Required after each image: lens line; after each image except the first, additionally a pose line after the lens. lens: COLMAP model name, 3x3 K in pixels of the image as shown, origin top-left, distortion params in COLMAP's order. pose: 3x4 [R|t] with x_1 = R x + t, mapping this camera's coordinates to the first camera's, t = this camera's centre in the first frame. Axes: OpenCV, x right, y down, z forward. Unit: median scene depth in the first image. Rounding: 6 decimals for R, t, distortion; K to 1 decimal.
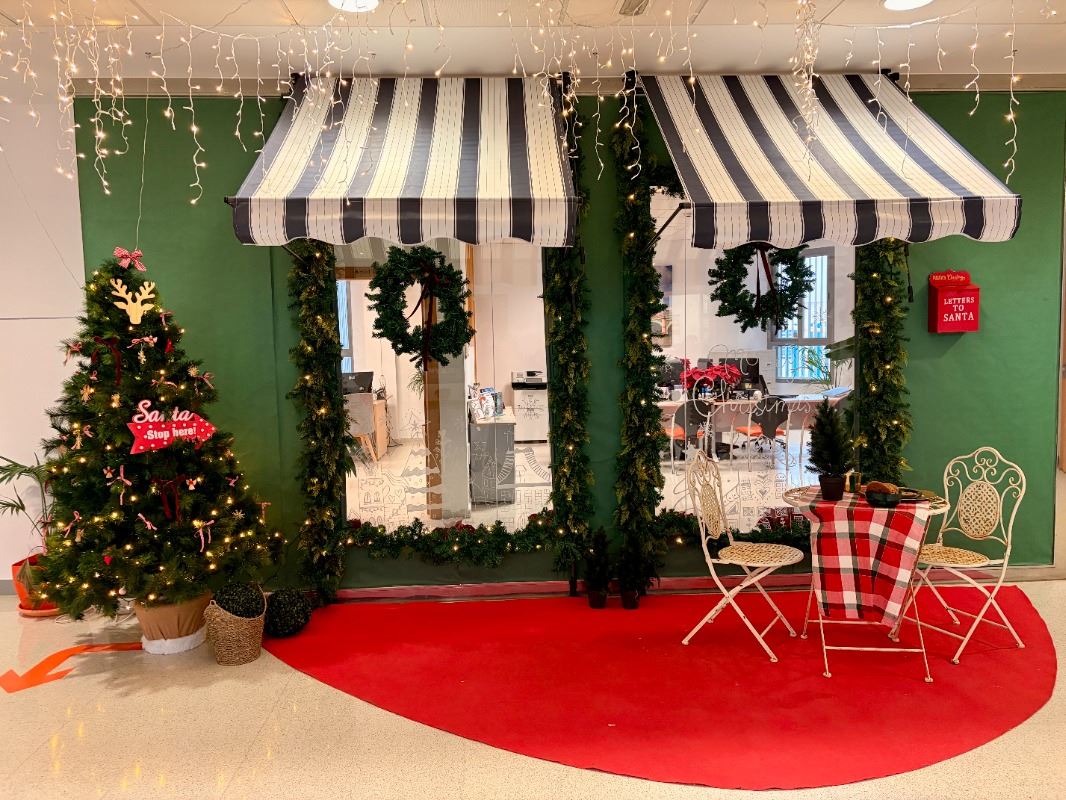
lens RADIAL K [[804.5, 0, 531.2], [0, 804.5, 405.2], [0, 0, 1]] dist [0.034818, -0.034955]
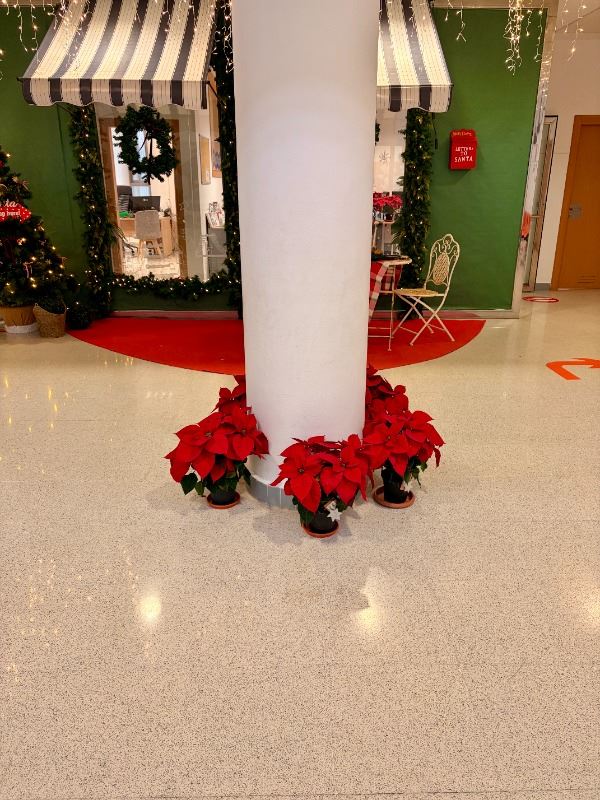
lens RADIAL K [[603.8, 0, 299.7], [0, 603.8, 397.8], [0, 0, 1]] dist [0.034818, -0.034955]
pose [[0.999117, 0.032521, -0.026601, 0.249388], [-0.024636, 0.966337, 0.256097, 0.060736], [0.034034, -0.255216, 0.966285, -0.391078]]
